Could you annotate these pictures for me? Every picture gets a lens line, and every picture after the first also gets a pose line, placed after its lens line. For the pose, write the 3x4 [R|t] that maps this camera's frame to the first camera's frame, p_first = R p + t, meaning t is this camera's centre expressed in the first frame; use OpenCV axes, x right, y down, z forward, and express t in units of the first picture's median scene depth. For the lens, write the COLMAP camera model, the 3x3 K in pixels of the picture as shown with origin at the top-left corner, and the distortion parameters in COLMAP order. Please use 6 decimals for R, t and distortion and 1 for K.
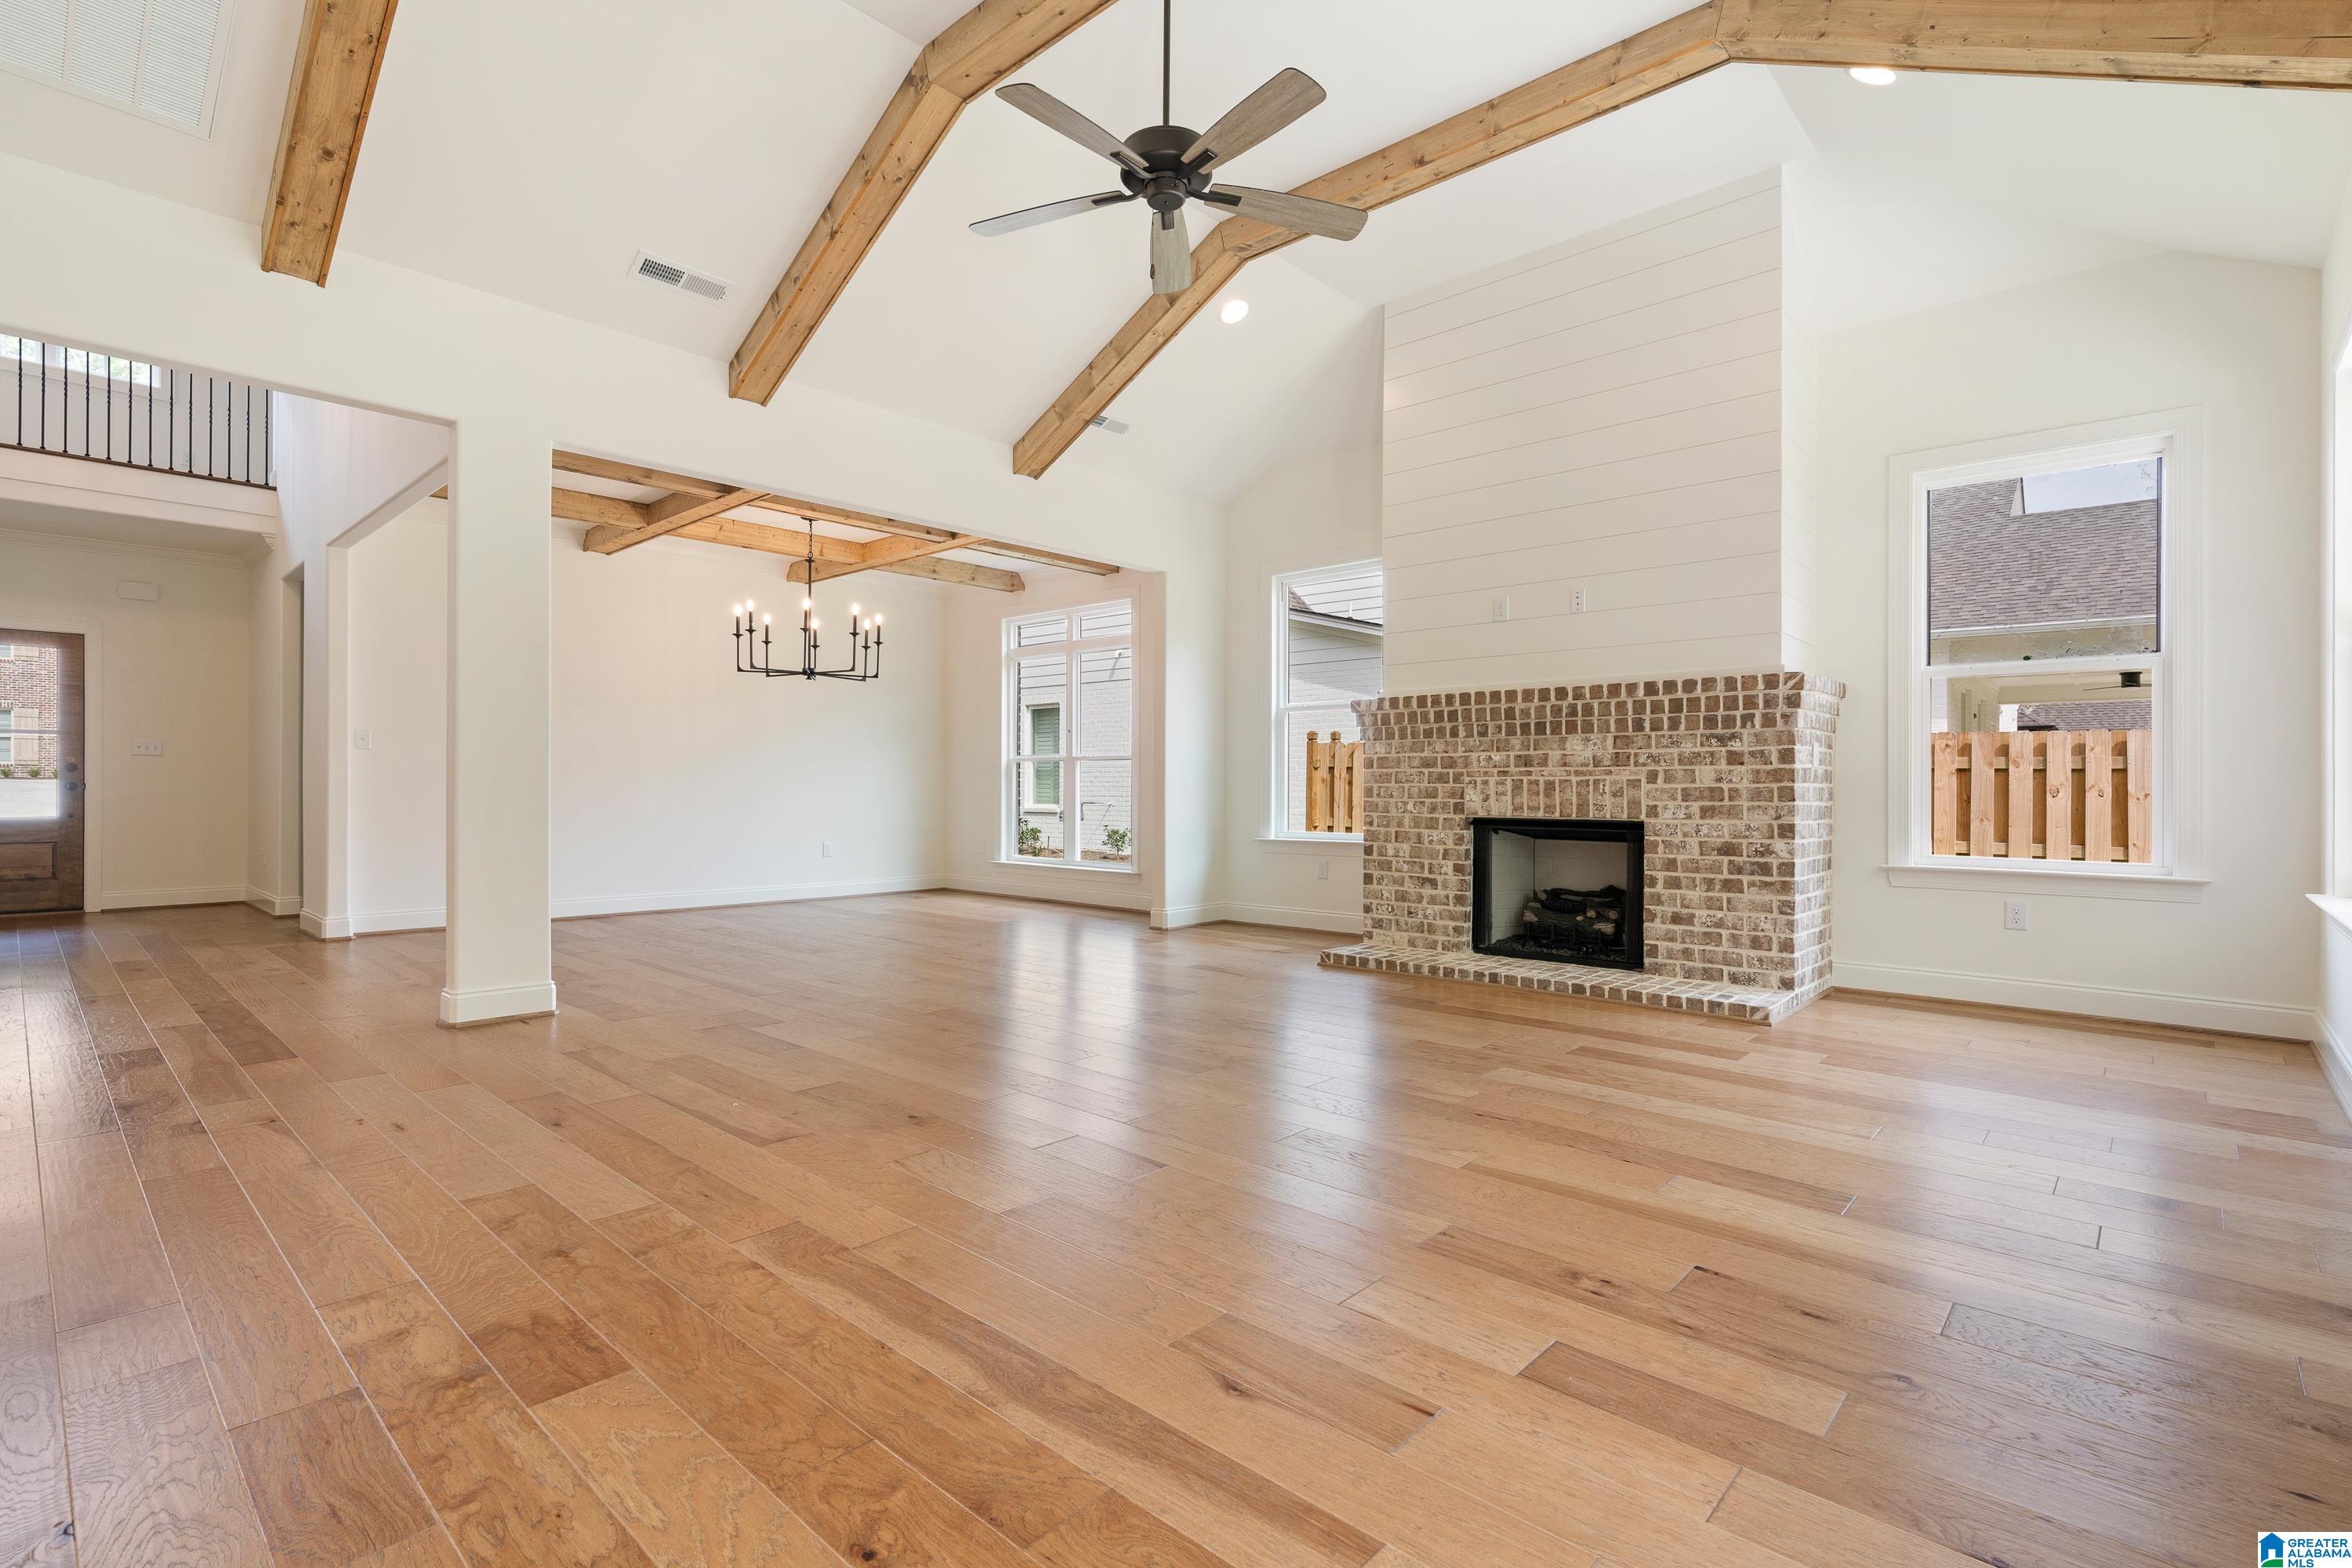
lens RADIAL K [[1141.9, 0, 1152.6], [0, 1141.9, 785.1], [0, 0, 1]] dist [-0.011685, 0.002883]
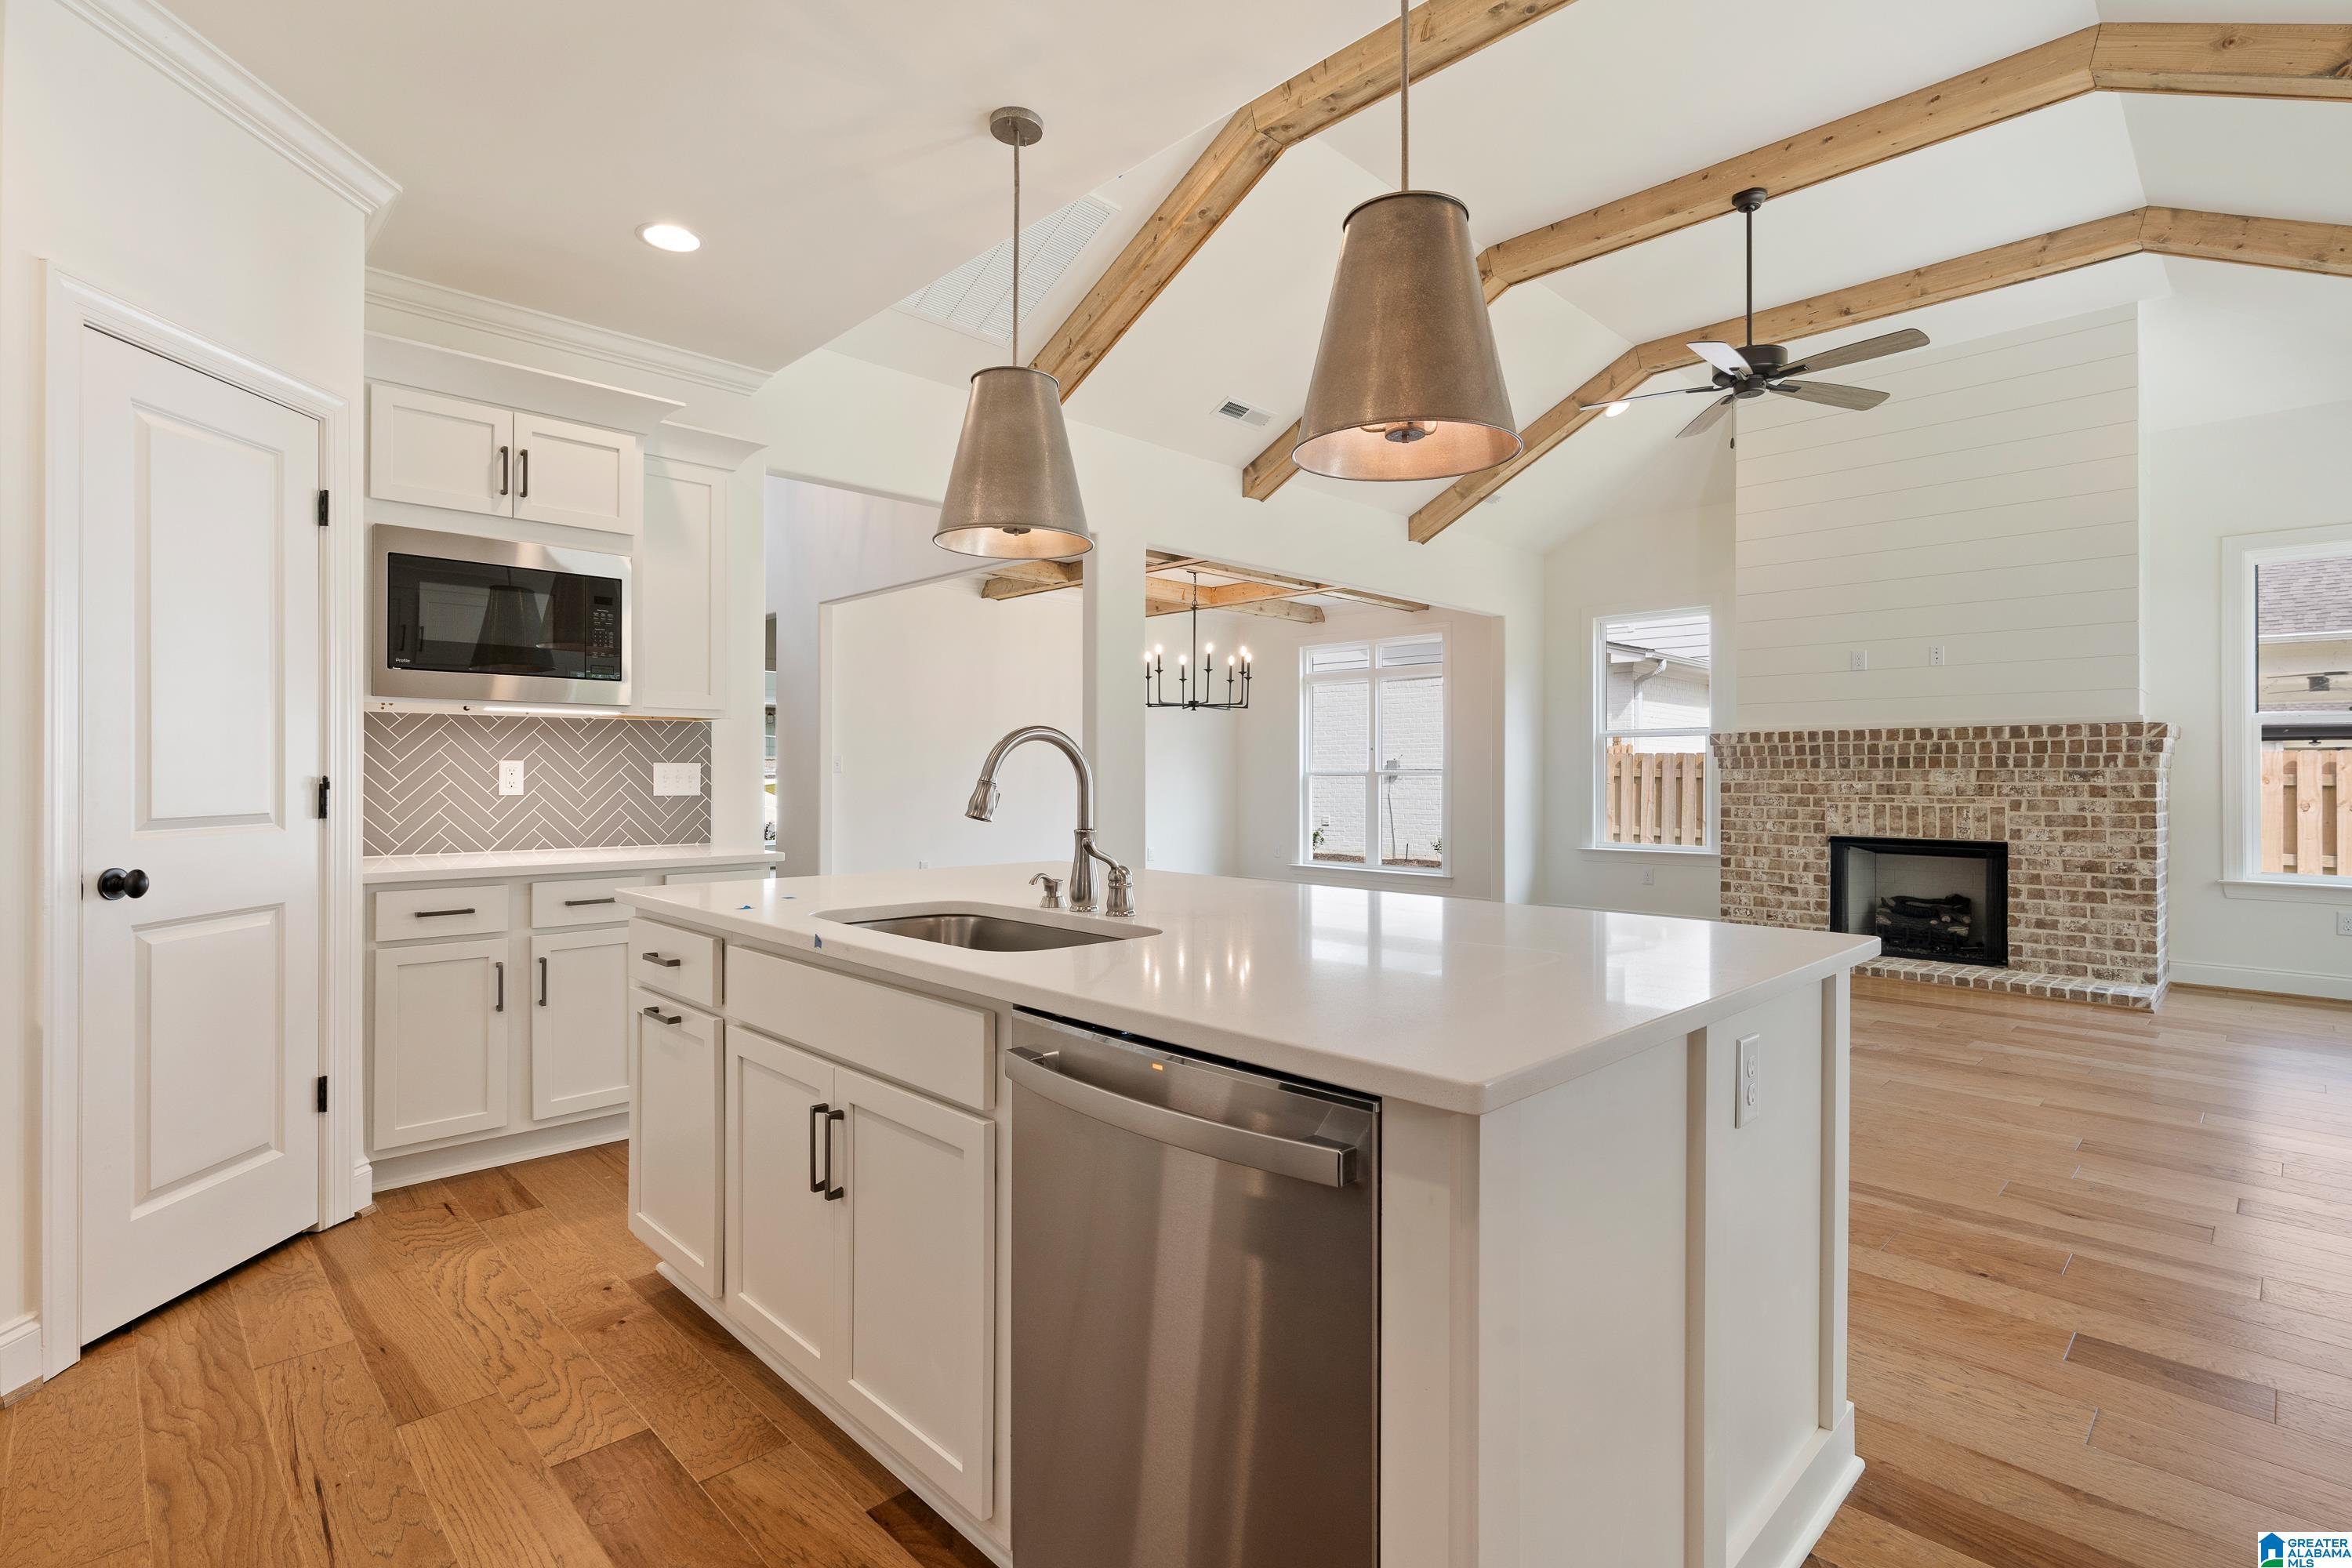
lens RADIAL K [[1141.9, 0, 1184.4], [0, 1141.9, 769.7], [0, 0, 1]] dist [-0.011685, 0.002883]
pose [[0.998597, -0.000185, -0.052949, -0.355285], [-0.000157, 0.999979, -0.006456, -0.035340], [0.052949, 0.006455, 0.998576, -0.229263]]
